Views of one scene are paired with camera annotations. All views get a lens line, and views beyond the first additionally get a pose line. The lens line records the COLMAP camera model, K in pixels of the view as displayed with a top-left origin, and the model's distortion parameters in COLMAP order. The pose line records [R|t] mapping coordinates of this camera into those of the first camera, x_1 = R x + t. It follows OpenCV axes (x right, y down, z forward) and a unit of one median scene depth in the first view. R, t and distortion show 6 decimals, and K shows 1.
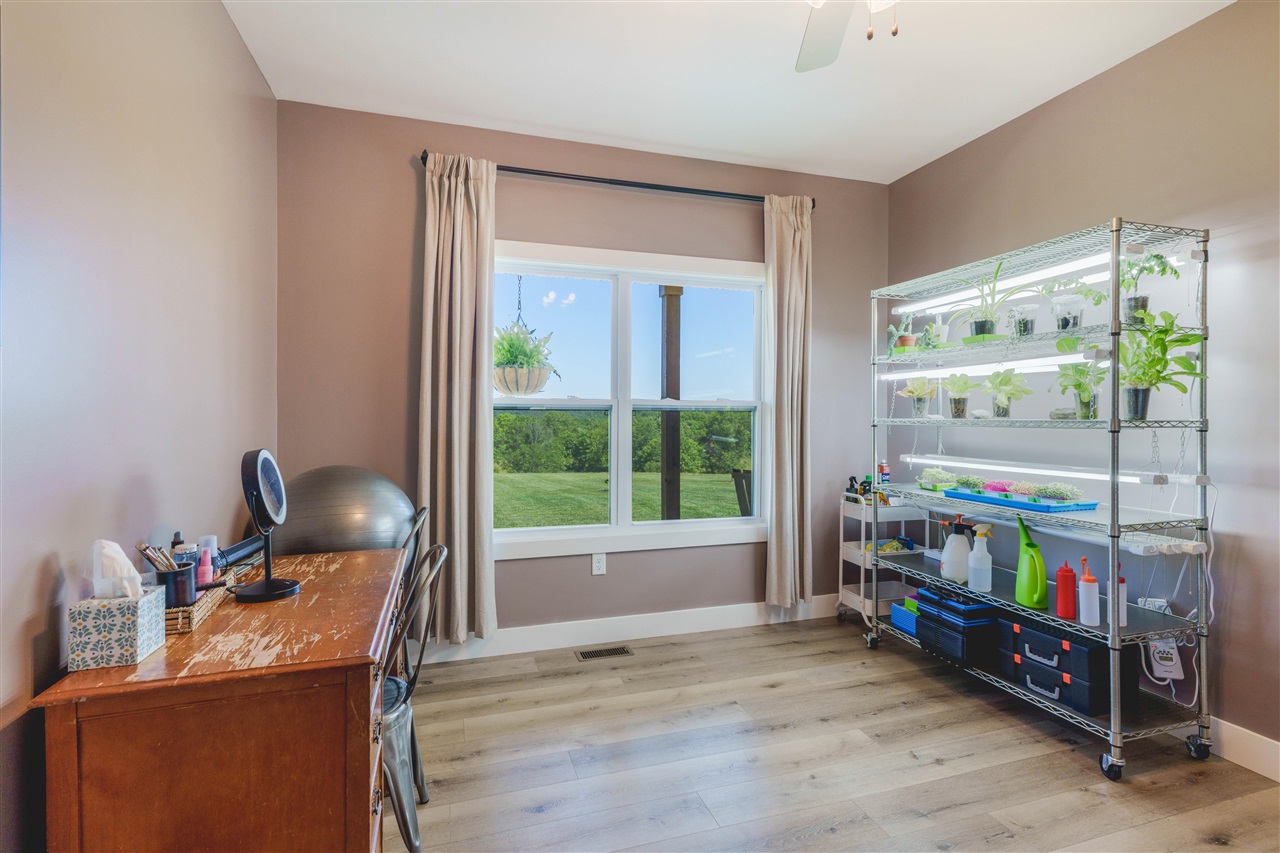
lens RADIAL K [[587.7, 0, 636.4], [0, 587.7, 423.5], [0, 0, 1]] dist [-0.036967, 0.000385]
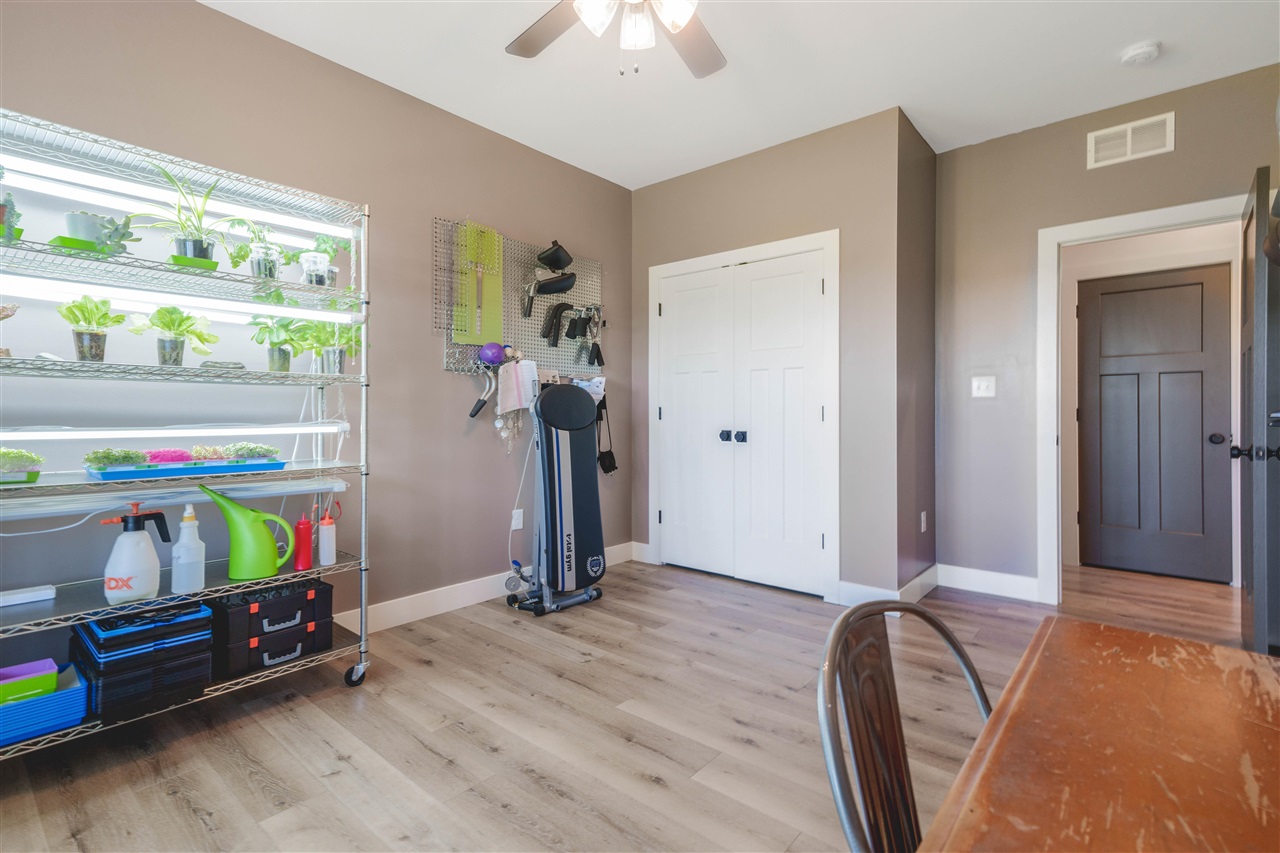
lens RADIAL K [[600.9, 0, 640.0], [0, 600.9, 426.5], [0, 0, 1]] dist [0.051302, 0.000152]
pose [[-0.533351, -0.026587, 0.845476, -0.454816], [0.002511, 0.999452, 0.033012, 0.048300], [-0.845890, 0.019730, -0.532992, 1.015209]]
